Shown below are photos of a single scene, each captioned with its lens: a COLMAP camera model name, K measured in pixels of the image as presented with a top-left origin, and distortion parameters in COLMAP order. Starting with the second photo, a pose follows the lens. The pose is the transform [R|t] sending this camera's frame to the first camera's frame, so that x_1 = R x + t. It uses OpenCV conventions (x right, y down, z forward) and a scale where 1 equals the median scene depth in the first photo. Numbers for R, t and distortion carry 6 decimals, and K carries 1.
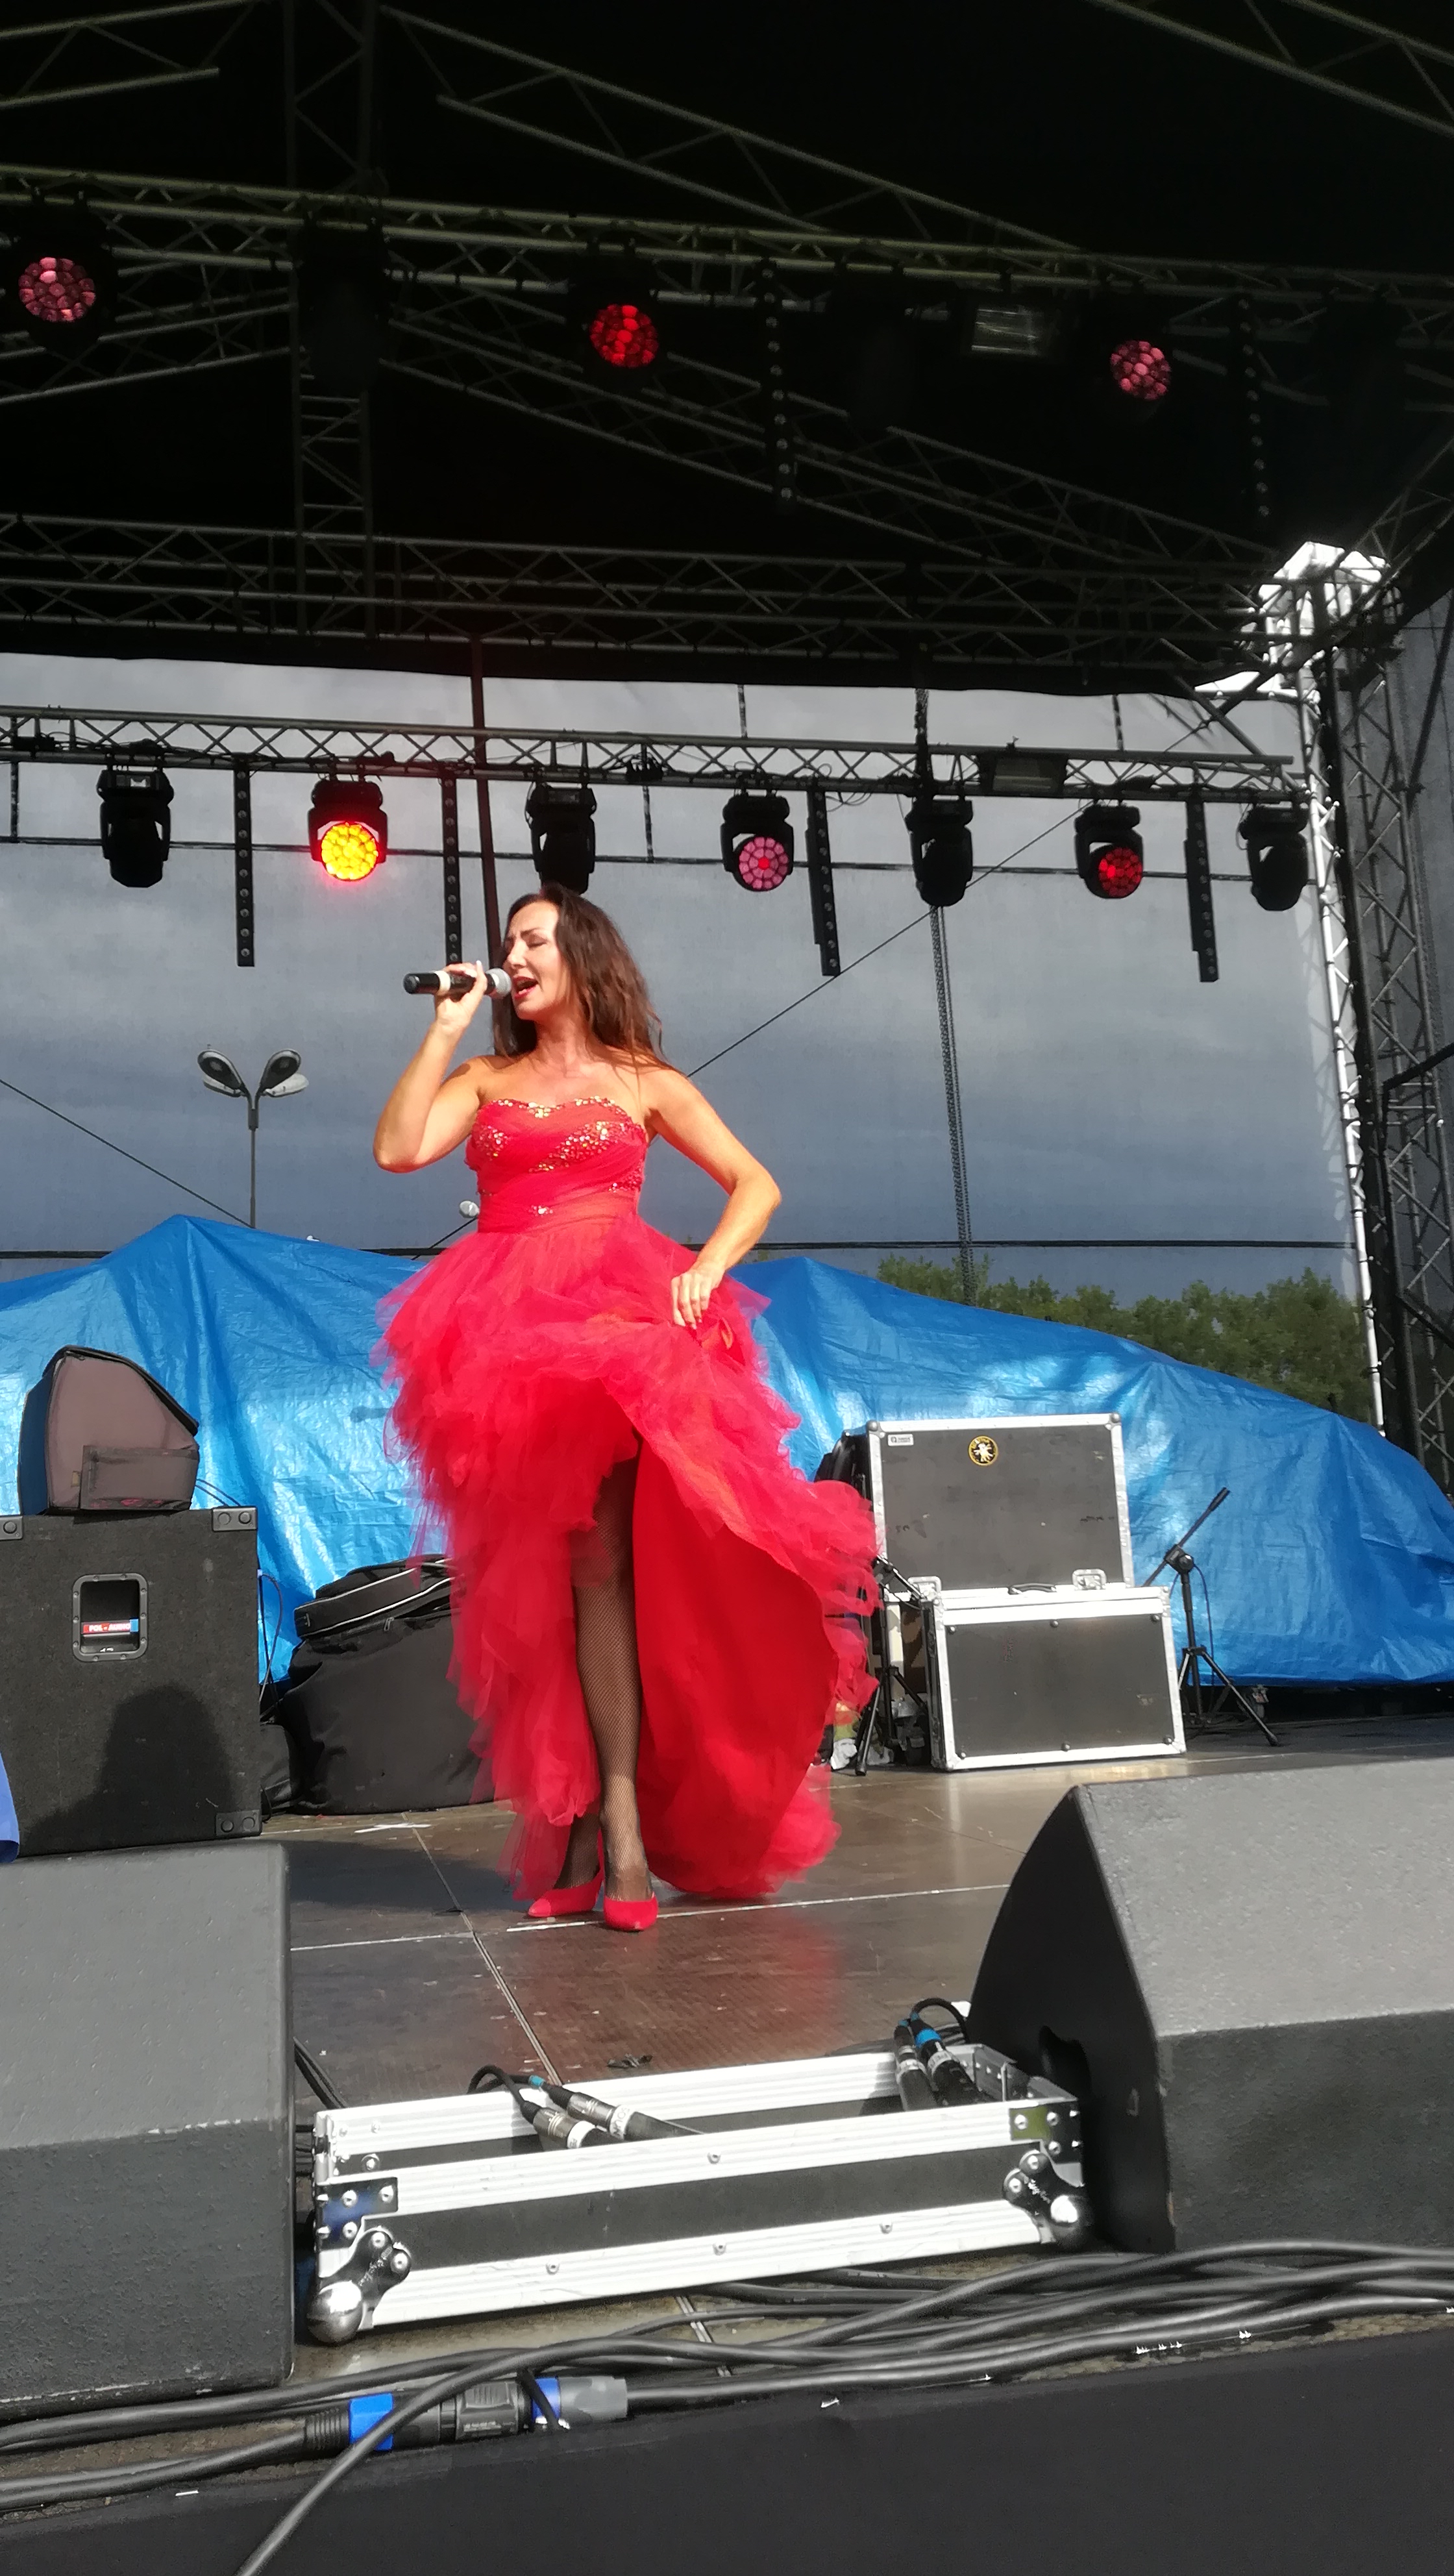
lens RADIAL K [[2030.7, 0, 719.9], [0, 2030.7, 1261.4], [0, 0, 1]] dist [0.048868, -0.082871]
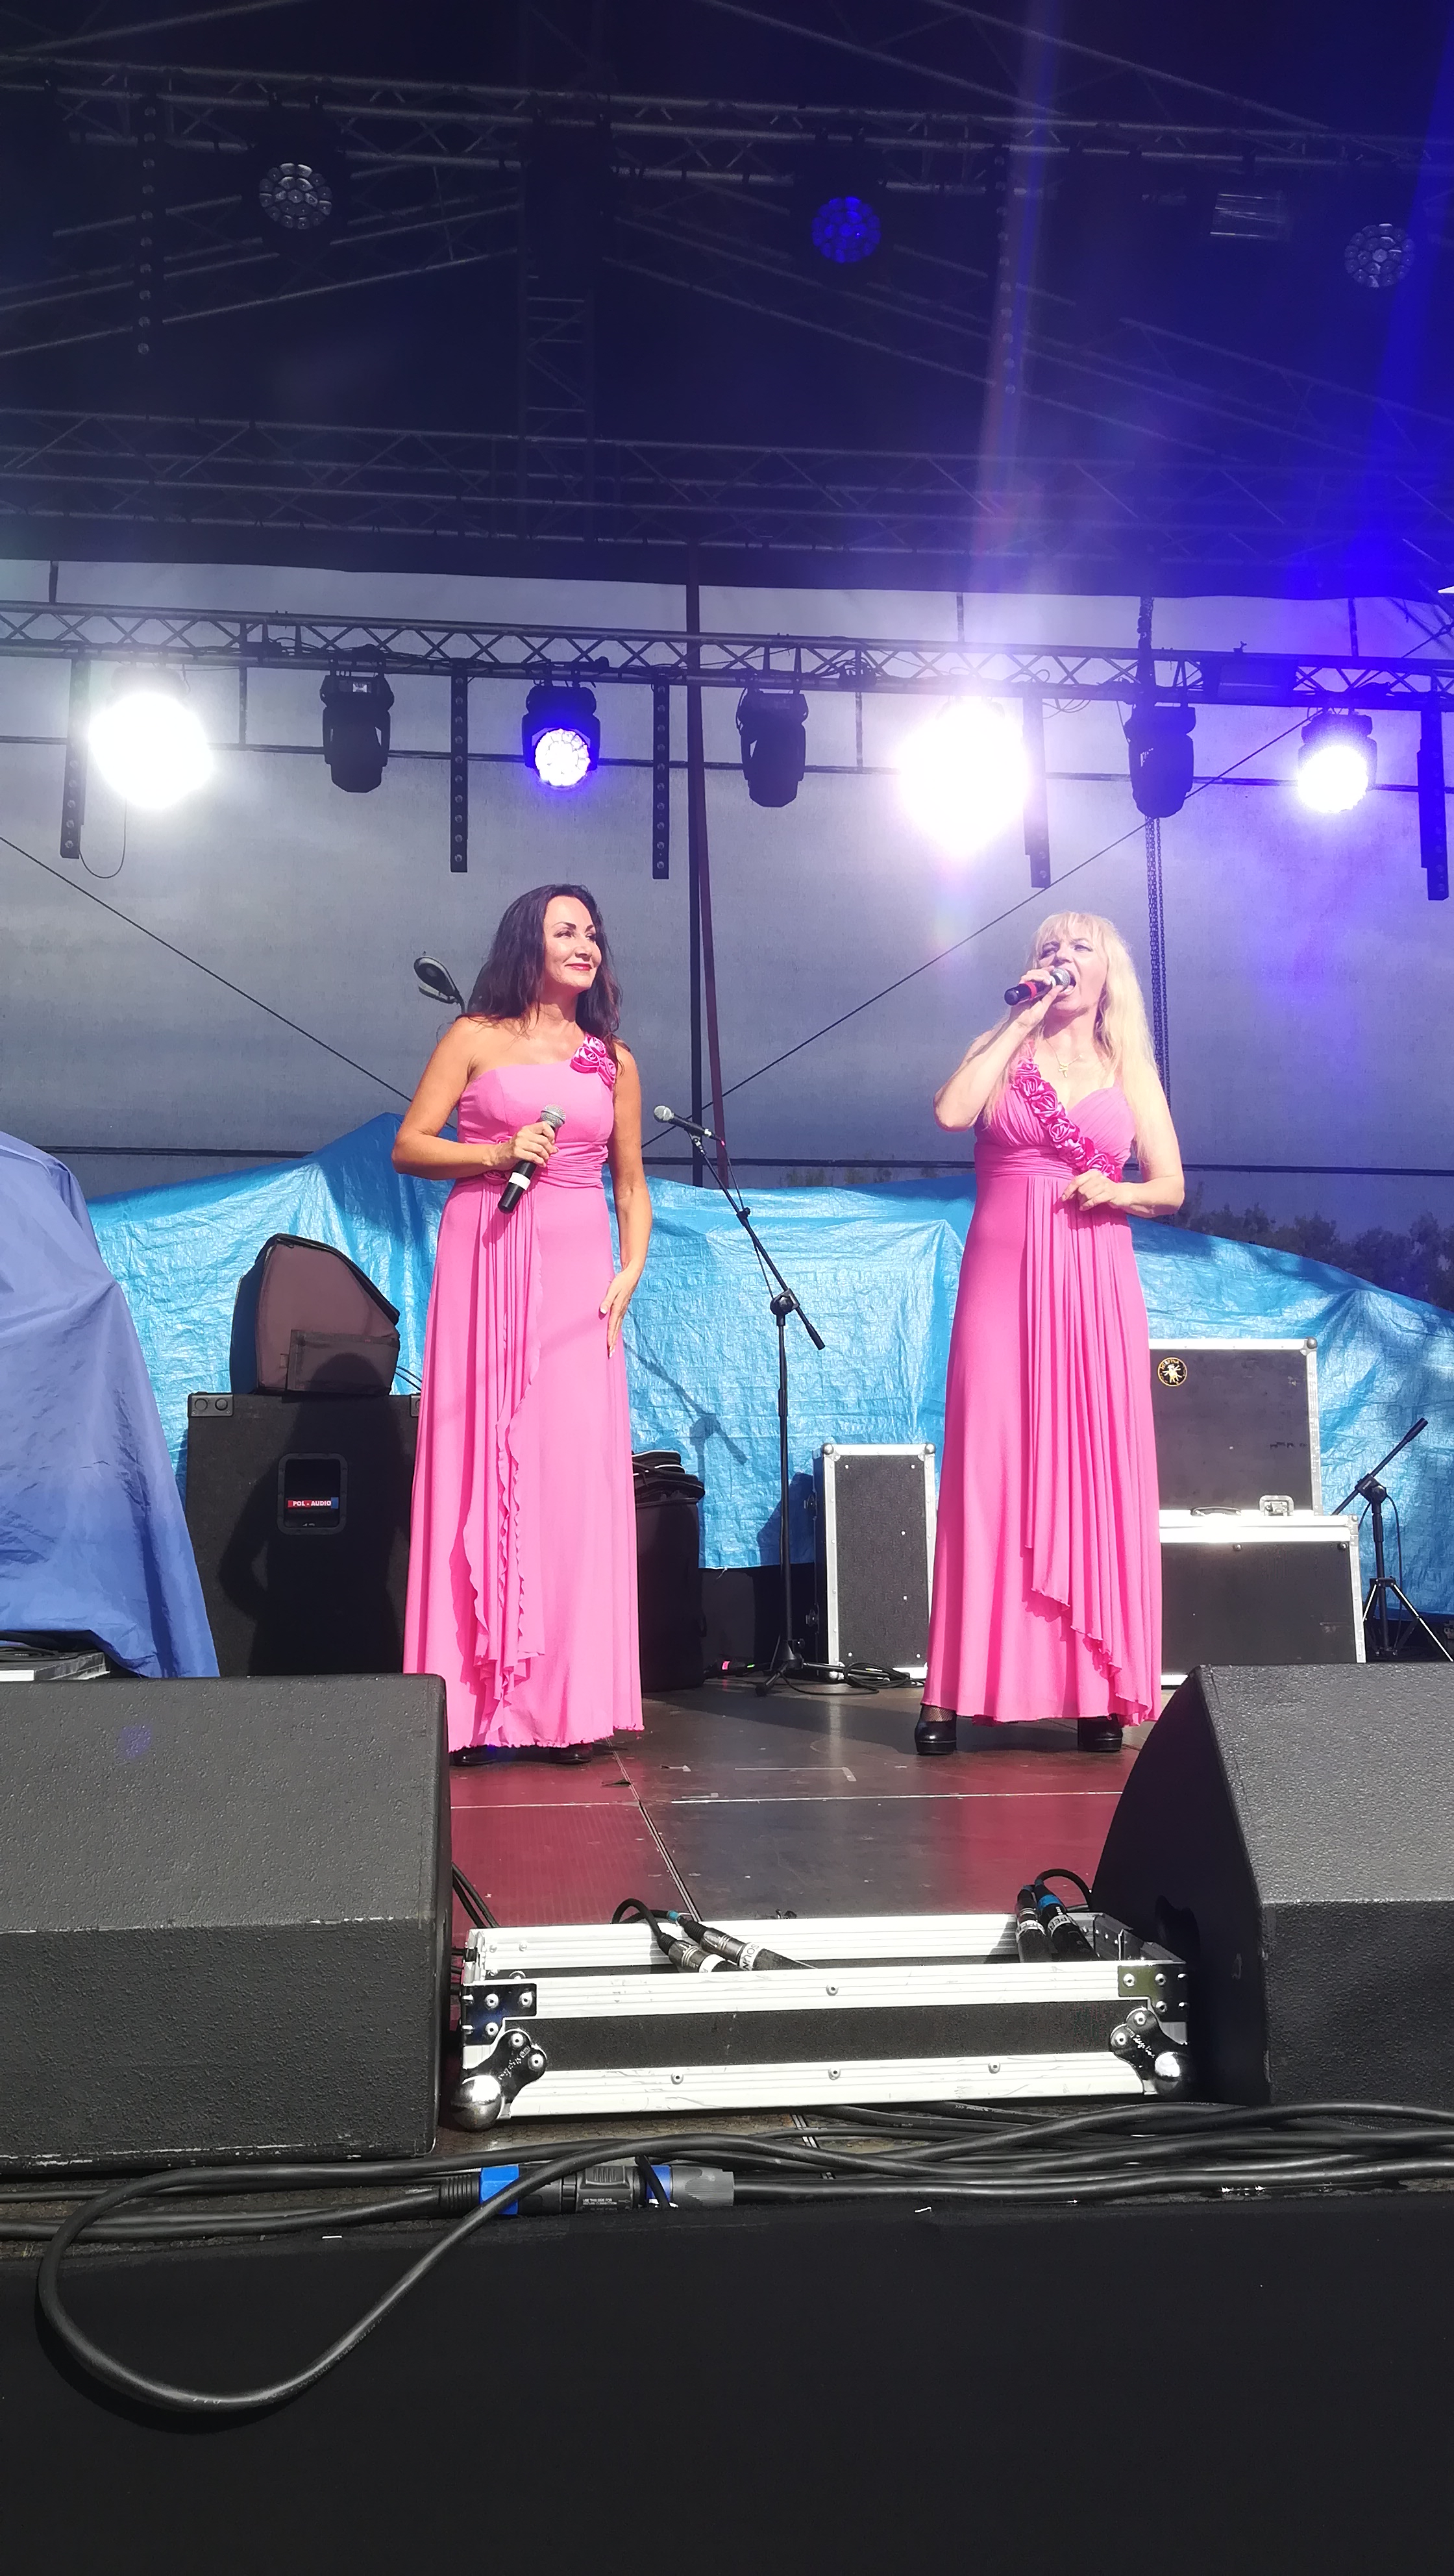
lens RADIAL K [[2030.7, 0, 698.3], [0, 2030.7, 1264.8], [0, 0, 1]] dist [0.048868, -0.082871]
pose [[0.993479, 0.034534, -0.108663, 0.003527], [-0.029746, 0.998527, 0.045379, 0.001983], [0.110070, -0.041851, 0.993042, -0.005056]]
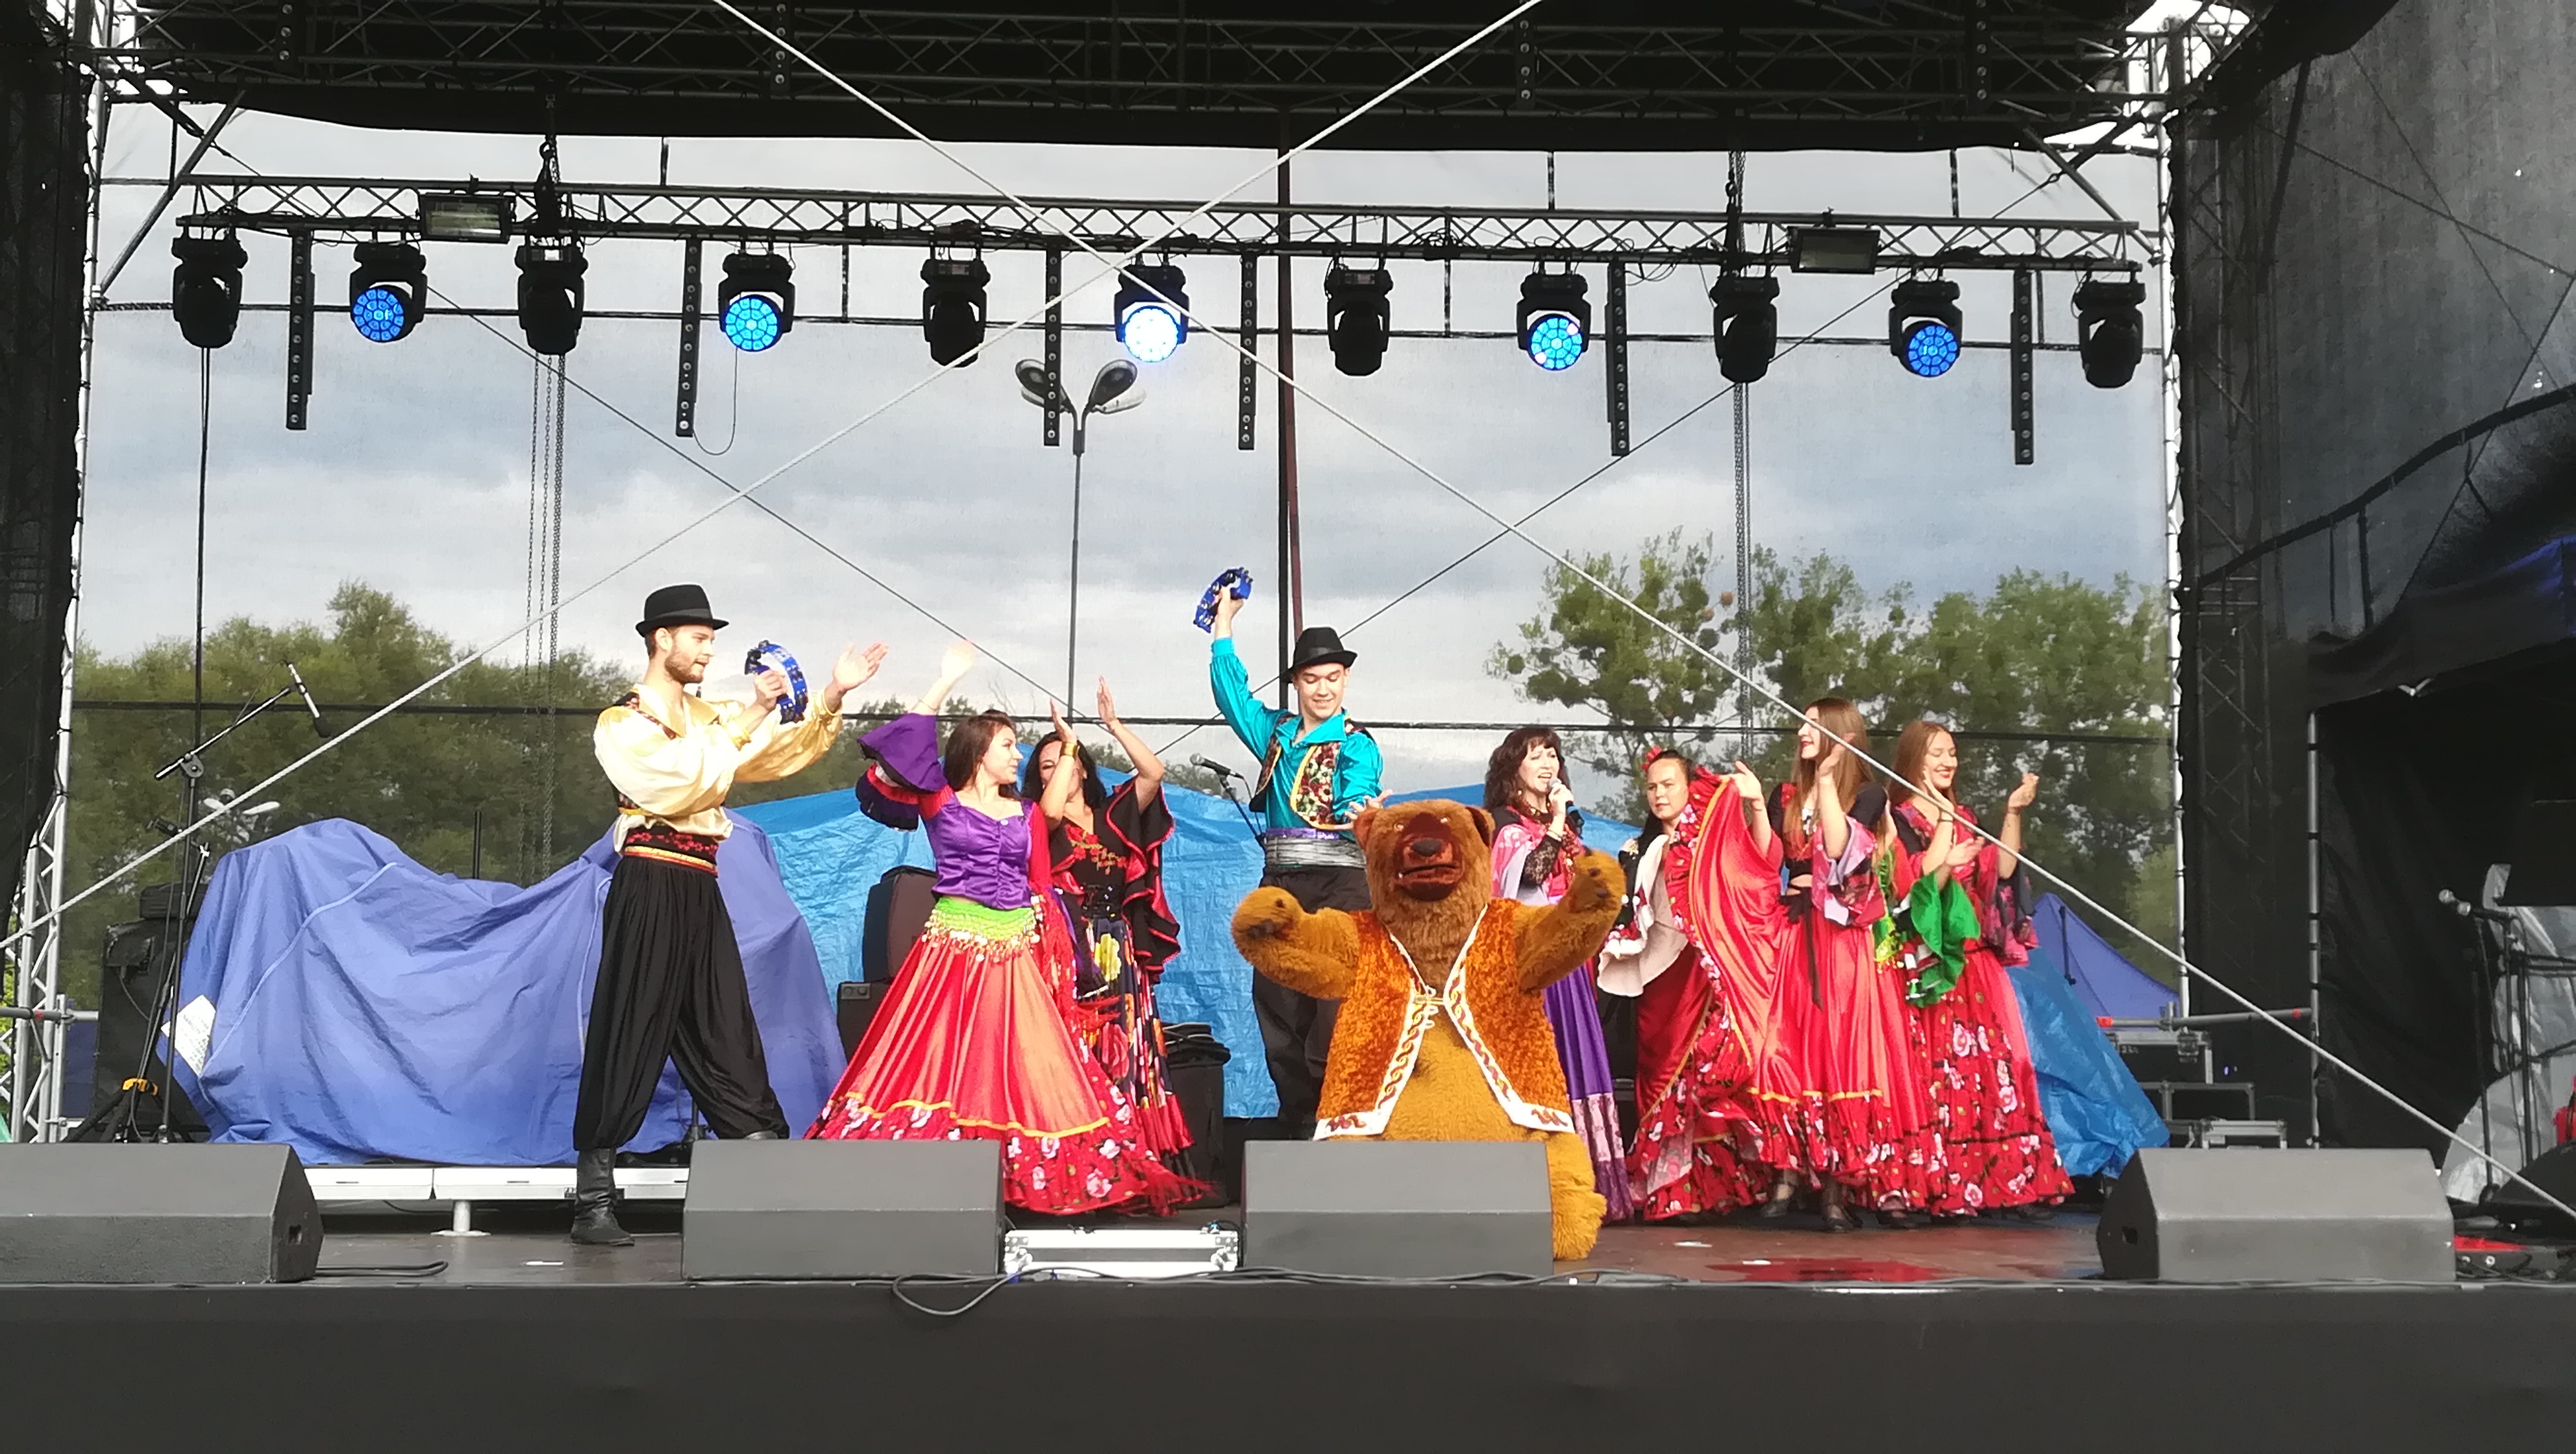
lens RADIAL K [[3090.9, 0, 1273.7], [0, 3090.9, 705.0], [0, 0, 1]] dist [0.045124, 0.000000]
pose [[0.985556, 0.042997, -0.163798, 0.143077], [-0.033723, 0.997689, 0.058988, -0.103883], [0.165955, -0.052613, 0.984729, -0.541656]]
